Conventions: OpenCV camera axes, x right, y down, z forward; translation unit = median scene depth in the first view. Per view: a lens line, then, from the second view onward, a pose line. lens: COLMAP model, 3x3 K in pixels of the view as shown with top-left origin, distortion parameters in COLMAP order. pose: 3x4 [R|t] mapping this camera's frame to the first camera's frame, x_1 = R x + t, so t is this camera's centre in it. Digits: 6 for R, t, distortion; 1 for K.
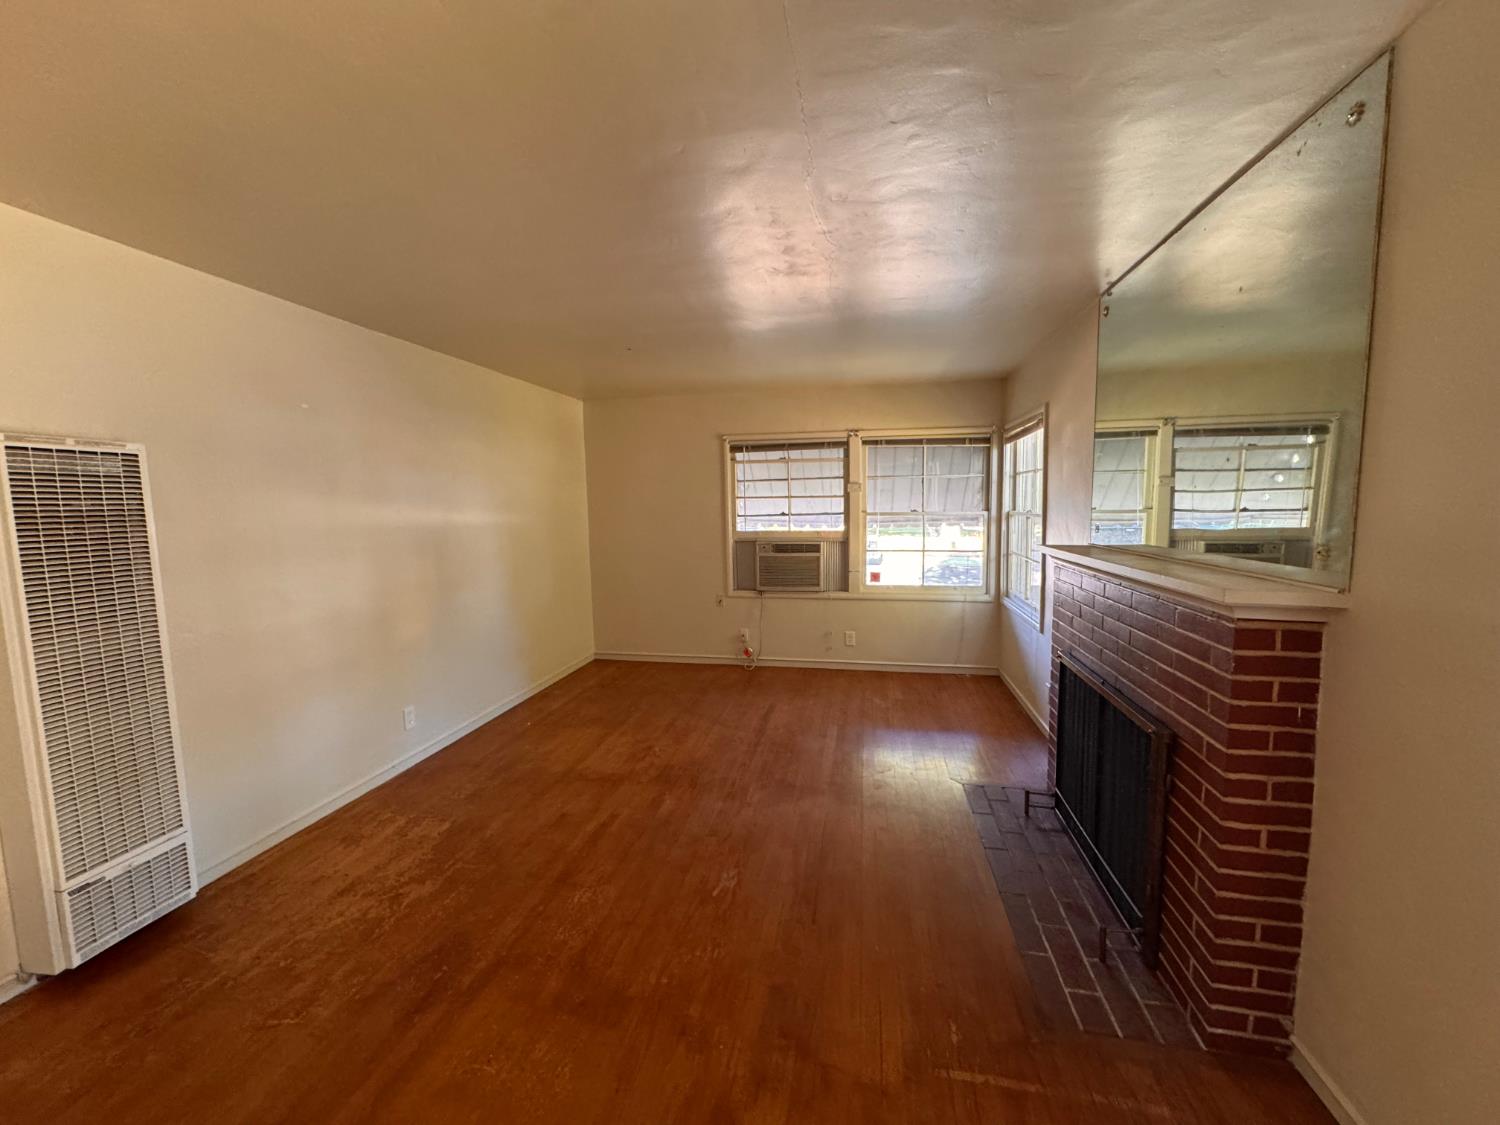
lens RADIAL K [[596.3, 0, 749.9], [0, 596.3, 564.0], [0, 0, 1]] dist [-0.003180, 0.000241]
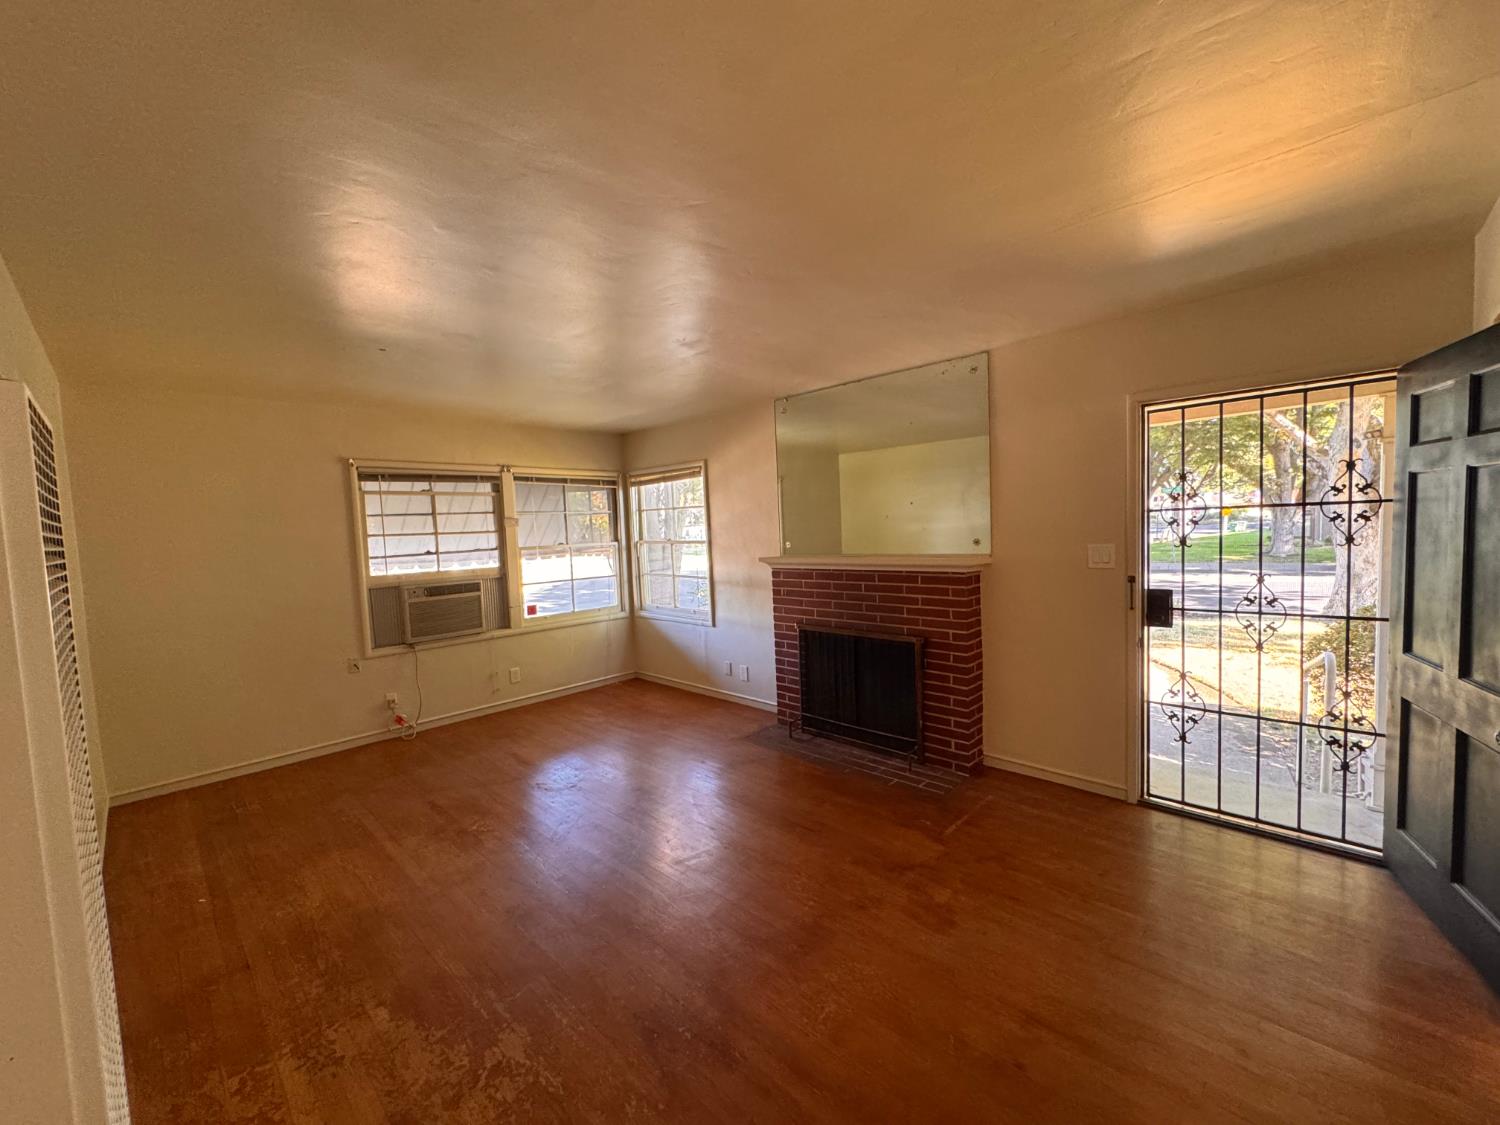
lens RADIAL K [[596.3, 0, 749.9], [0, 596.3, 564.0], [0, 0, 1]] dist [-0.003180, 0.000241]
pose [[0.546615, -0.061572, 0.835117, -0.435312], [0.117192, 0.993103, -0.003486, -0.008546], [-0.829143, 0.099774, 0.550061, 0.121433]]
